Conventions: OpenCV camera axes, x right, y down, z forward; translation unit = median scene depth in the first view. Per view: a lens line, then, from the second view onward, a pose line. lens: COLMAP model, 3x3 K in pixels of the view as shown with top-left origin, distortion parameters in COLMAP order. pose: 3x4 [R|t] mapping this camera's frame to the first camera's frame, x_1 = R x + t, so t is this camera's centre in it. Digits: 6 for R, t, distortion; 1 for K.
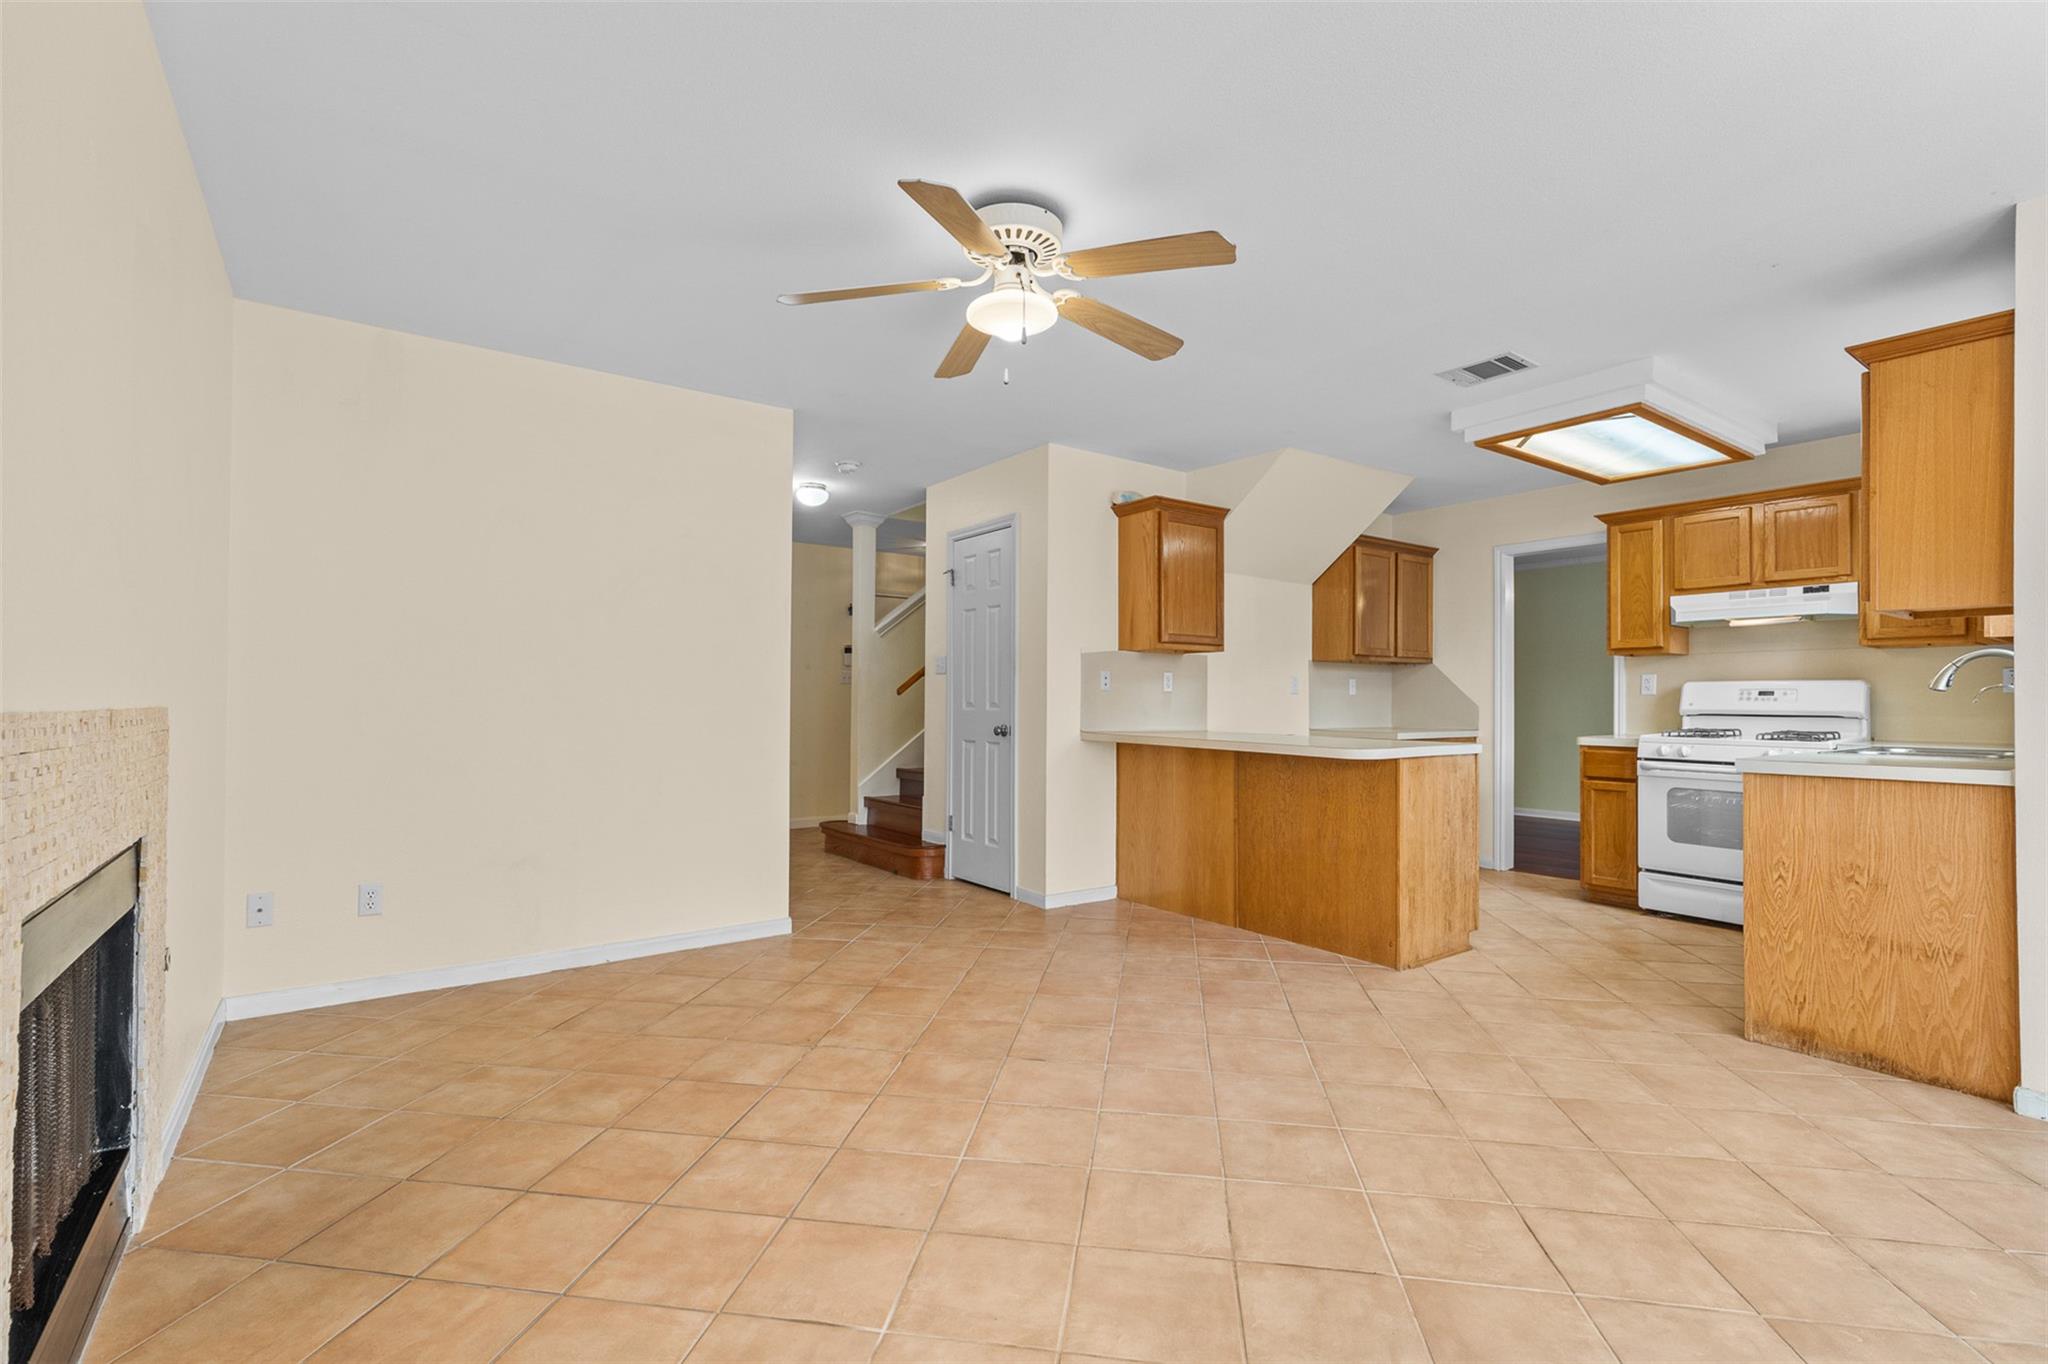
lens RADIAL K [[913.4, 0, 1021.9], [0, 913.4, 686.1], [0, 0, 1]] dist [0.003605, 0.000659]
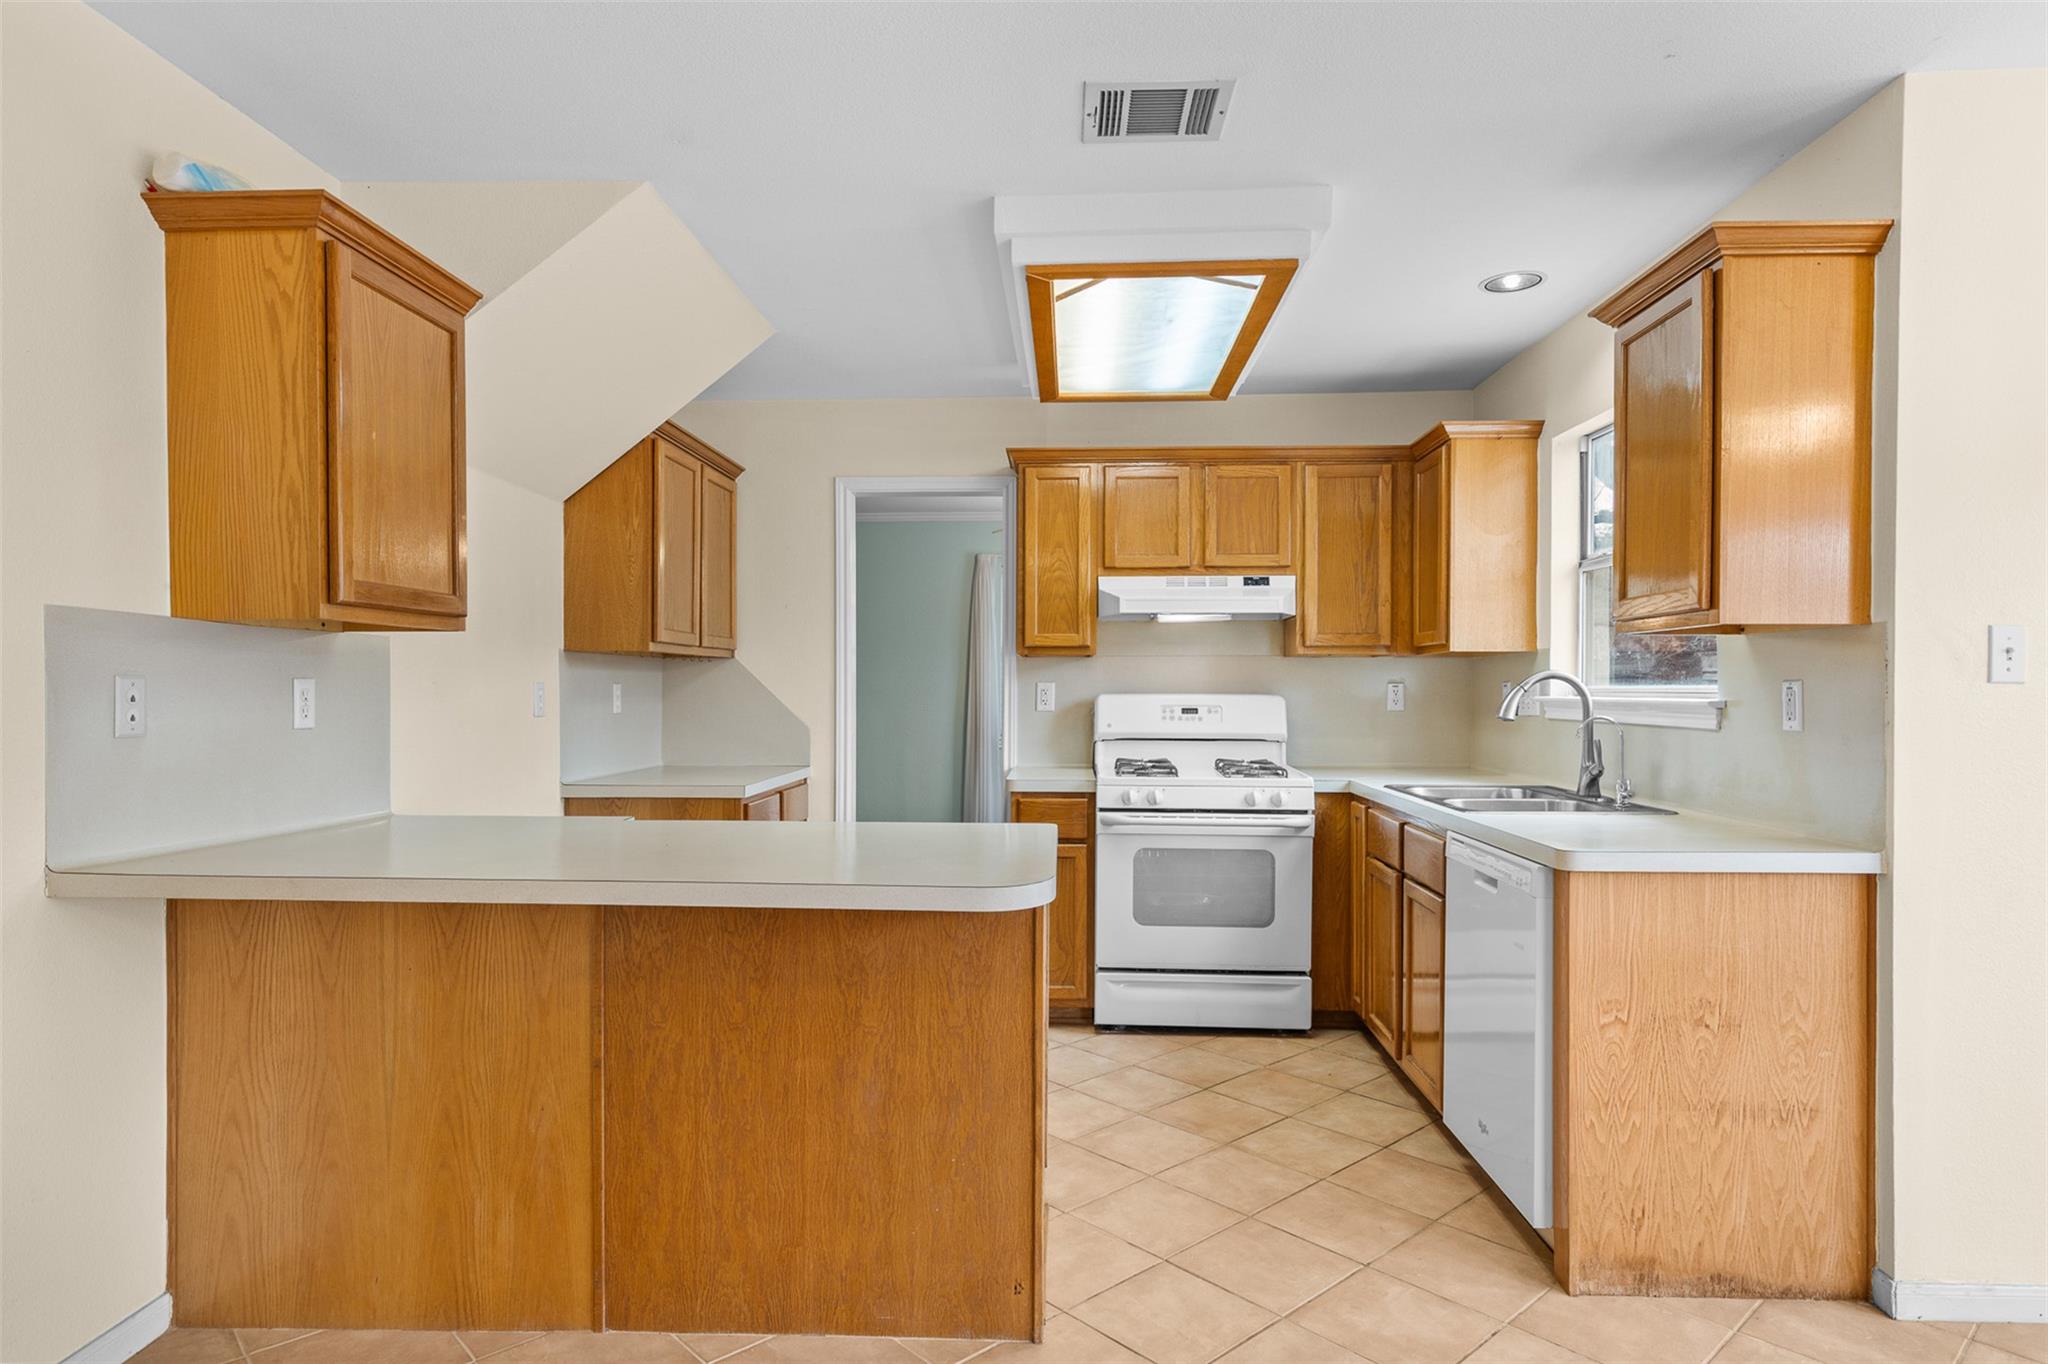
lens RADIAL K [[1156.5, 0, 1022.6], [0, 1156.5, 697.8], [0, 0, 1]] dist [0.006765, 0.001483]
pose [[0.625939, -0.011098, 0.779793, -0.041557], [-0.010518, 0.999688, 0.022671, -0.025306], [-0.779801, -0.022393, 0.625626, 0.531164]]
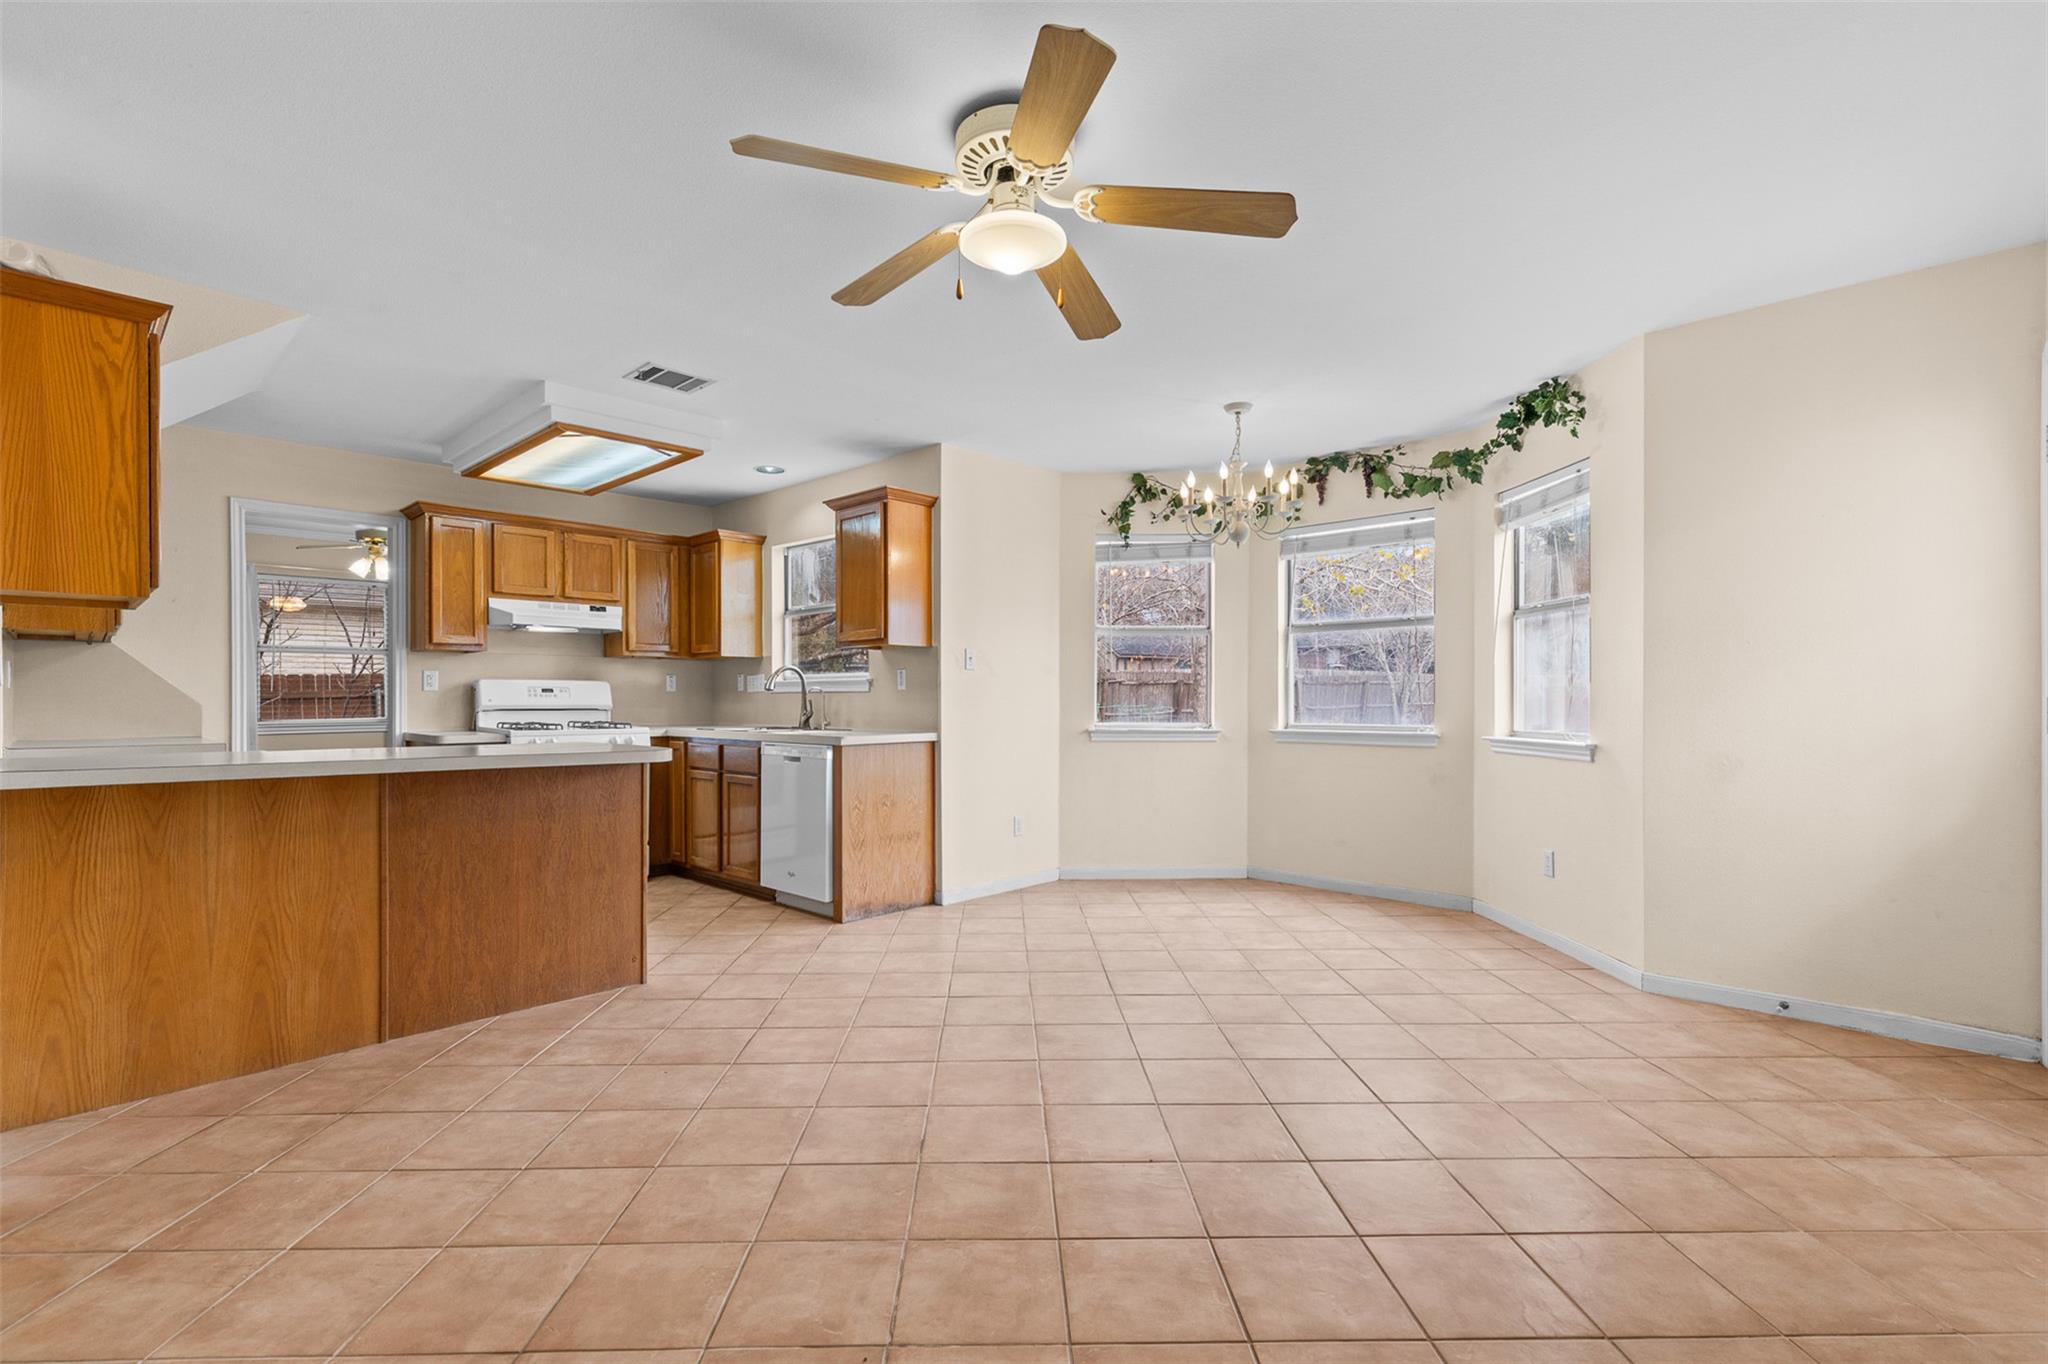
lens RADIAL K [[921.5, 0, 1015.1], [0, 921.5, 700.5], [0, 0, 1]] dist [0.002122, 0.000297]
pose [[-0.172616, -0.005909, 0.984971, -0.489044], [-0.015786, 0.999870, 0.003232, 0.007808], [-0.984863, -0.014991, -0.172687, 0.652913]]
